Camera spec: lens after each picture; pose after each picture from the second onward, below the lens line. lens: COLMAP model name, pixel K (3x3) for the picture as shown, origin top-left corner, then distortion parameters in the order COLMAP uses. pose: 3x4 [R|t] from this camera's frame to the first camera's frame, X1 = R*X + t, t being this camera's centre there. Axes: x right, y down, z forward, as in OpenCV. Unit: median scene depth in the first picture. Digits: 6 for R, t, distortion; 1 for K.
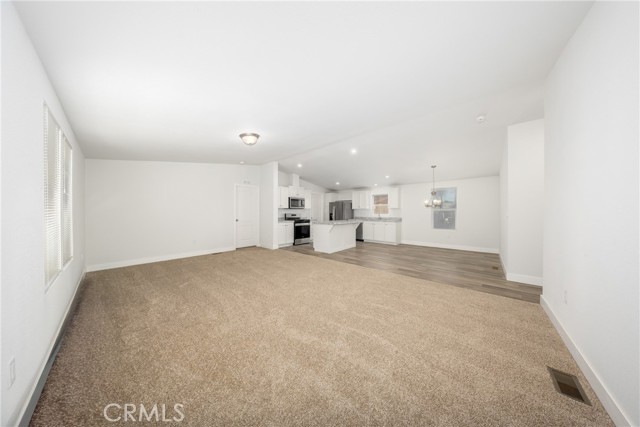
lens RADIAL K [[187.0, 0, 314.3], [0, 187.0, 206.0], [0, 0, 1]] dist [-0.005538, 0.000902]
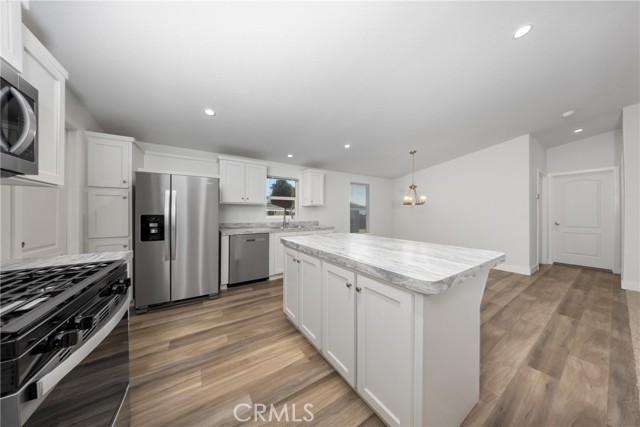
lens RADIAL K [[187.0, 0, 313.8], [0, 187.0, 215.4], [0, 0, 1]] dist [-0.005538, 0.000902]
pose [[0.270249, -0.010241, 0.962736, -0.121466], [-0.034518, 0.999198, 0.020318, 0.028913], [-0.962172, -0.038722, 0.269679, 0.806958]]
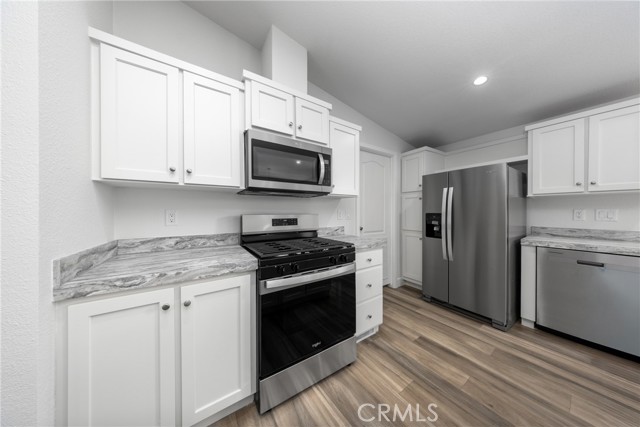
lens RADIAL K [[187.0, 0, 316.6], [0, 187.0, 211.9], [0, 0, 1]] dist [-0.005538, 0.000902]
pose [[0.975170, -0.001501, -0.221453, -0.018810], [0.009079, 0.999407, 0.033204, 0.028231], [0.221272, -0.034390, 0.974606, 0.776412]]
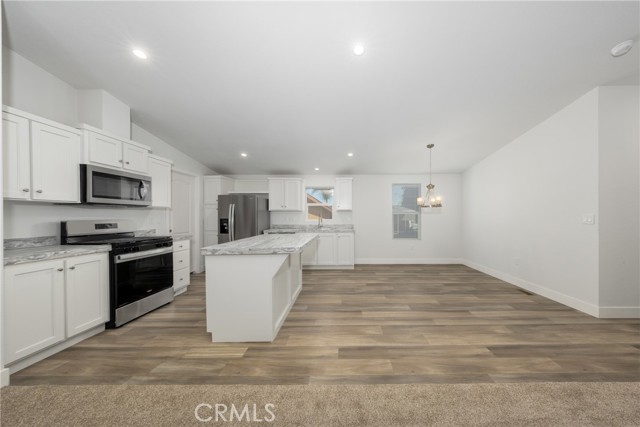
lens RADIAL K [[213.0, 0, 342.3], [0, 213.0, 217.0], [0, 0, 1]] dist [-0.002104, -0.000118]
pose [[0.727670, -0.003298, 0.685919, -0.064669], [-0.020351, 0.999444, 0.026395, 0.015695], [-0.685625, -0.033166, 0.727199, 0.467169]]
